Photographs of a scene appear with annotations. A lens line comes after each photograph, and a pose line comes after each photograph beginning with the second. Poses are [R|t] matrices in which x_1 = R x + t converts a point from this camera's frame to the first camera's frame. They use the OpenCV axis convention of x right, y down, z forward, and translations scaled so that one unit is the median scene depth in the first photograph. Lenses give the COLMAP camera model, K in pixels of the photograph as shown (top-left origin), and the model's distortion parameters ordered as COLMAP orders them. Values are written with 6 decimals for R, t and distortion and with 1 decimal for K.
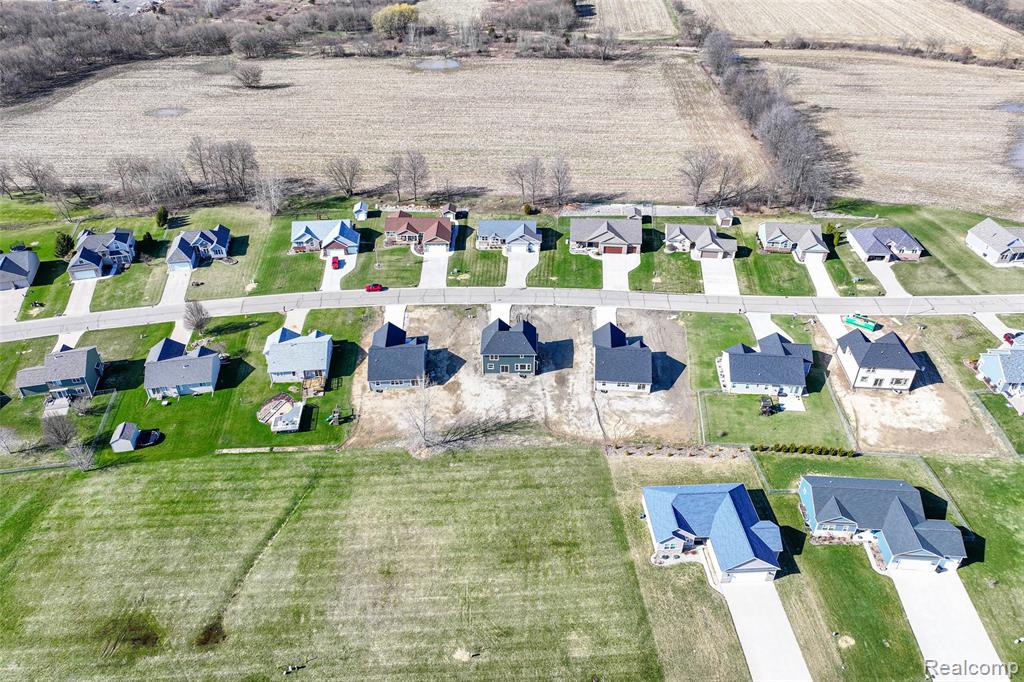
lens RADIAL K [[718.6, 0, 512.0], [0, 718.6, 341.0], [0, 0, 1]] dist [0.007447, 0.002410]
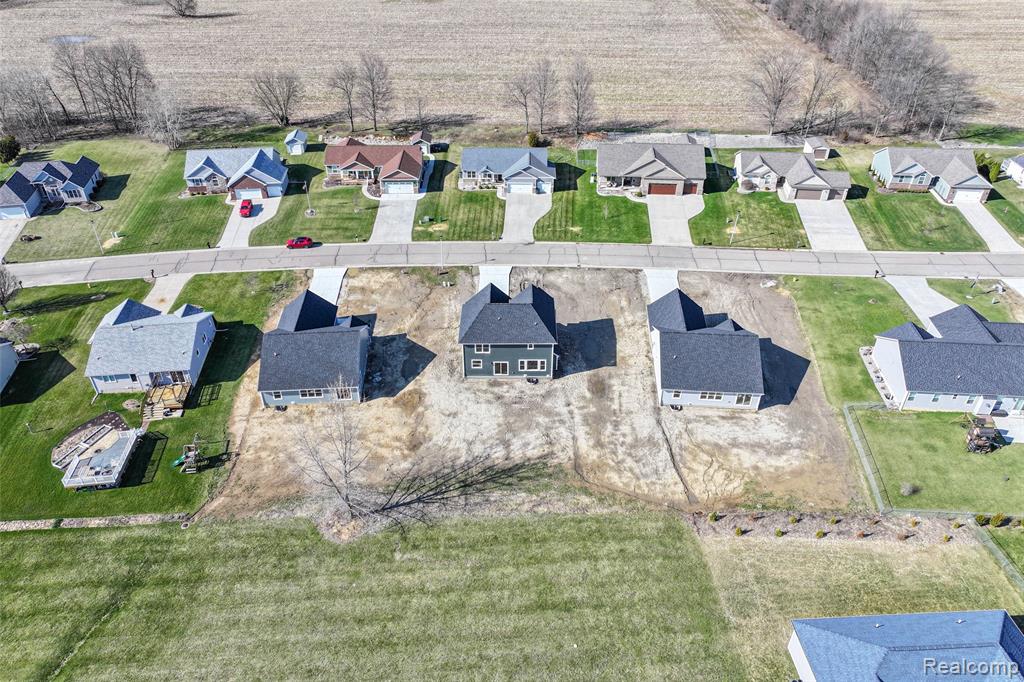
lens RADIAL K [[718.6, 0, 512.0], [0, 718.6, 341.0], [0, 0, 1]] dist [0.007447, 0.002410]
pose [[0.999989, -0.003459, 0.003143, -0.002691], [0.003436, 0.999967, 0.007312, 0.011458], [-0.003168, -0.007301, 0.999968, 0.378779]]
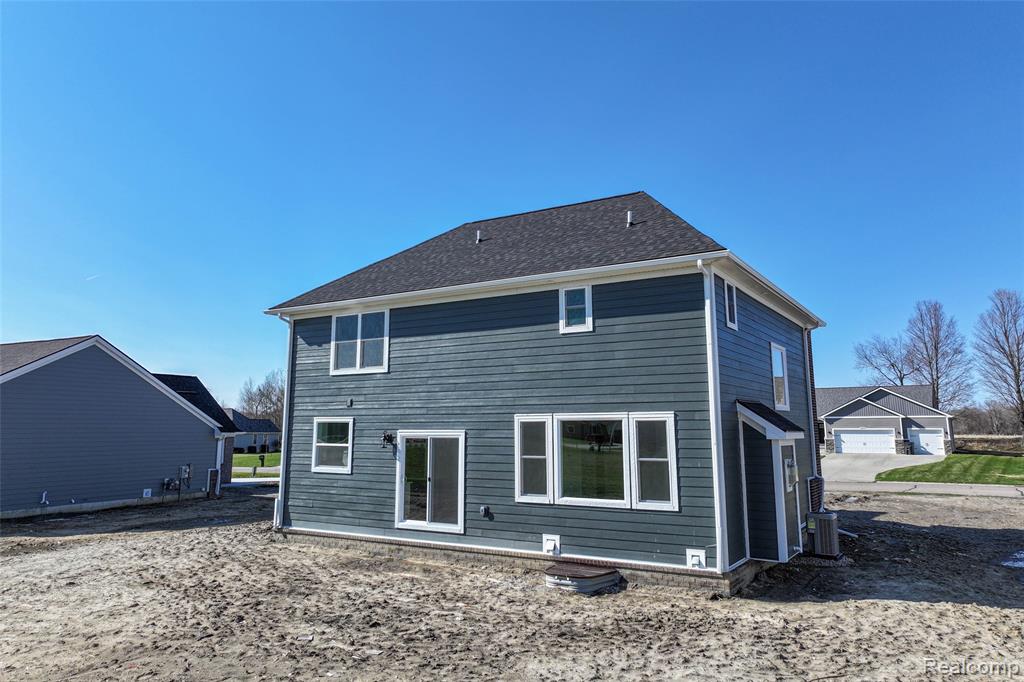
lens RADIAL K [[721.0, 0, 512.3], [0, 721.0, 303.2], [0, 0, 1]] dist [0.007936, 0.002643]
pose [[0.854756, -0.089252, -0.511298, 0.049067], [-0.296986, 0.723798, -0.622829, 0.073214], [0.425665, 0.684215, 0.592165, 0.834975]]
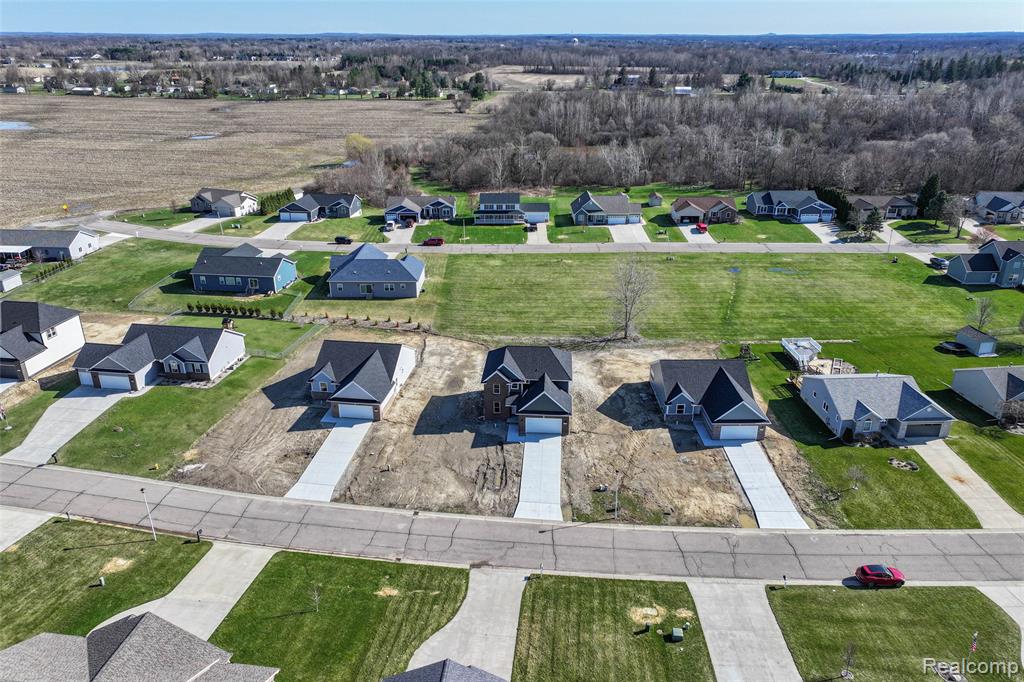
lens RADIAL K [[718.6, 0, 512.0], [0, 718.6, 341.0], [0, 0, 1]] dist [0.007447, 0.002410]
pose [[-0.998274, -0.020826, 0.054916, -0.021938], [0.035276, 0.534966, 0.844137, -0.497178], [-0.046958, 0.844617, -0.533308, 1.197449]]
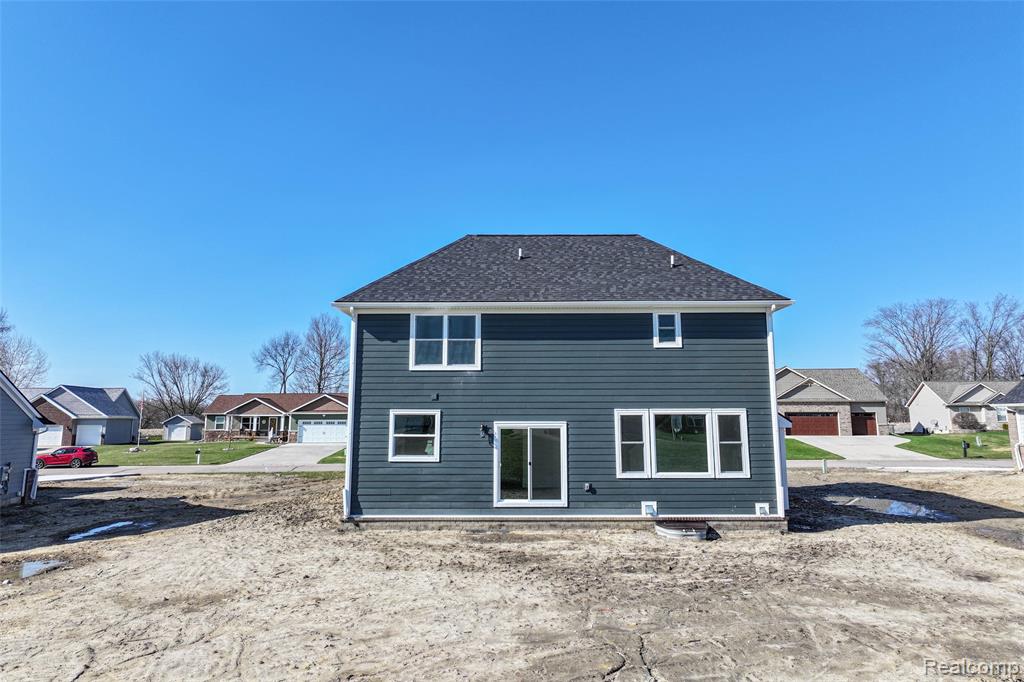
lens RADIAL K [[721.0, 0, 512.3], [0, 721.0, 303.2], [0, 0, 1]] dist [0.007936, 0.002643]
pose [[0.999993, 0.000308, 0.003682, -0.012165], [0.002337, 0.718993, -0.695014, 0.093136], [-0.002862, 0.695018, 0.718987, 0.805948]]
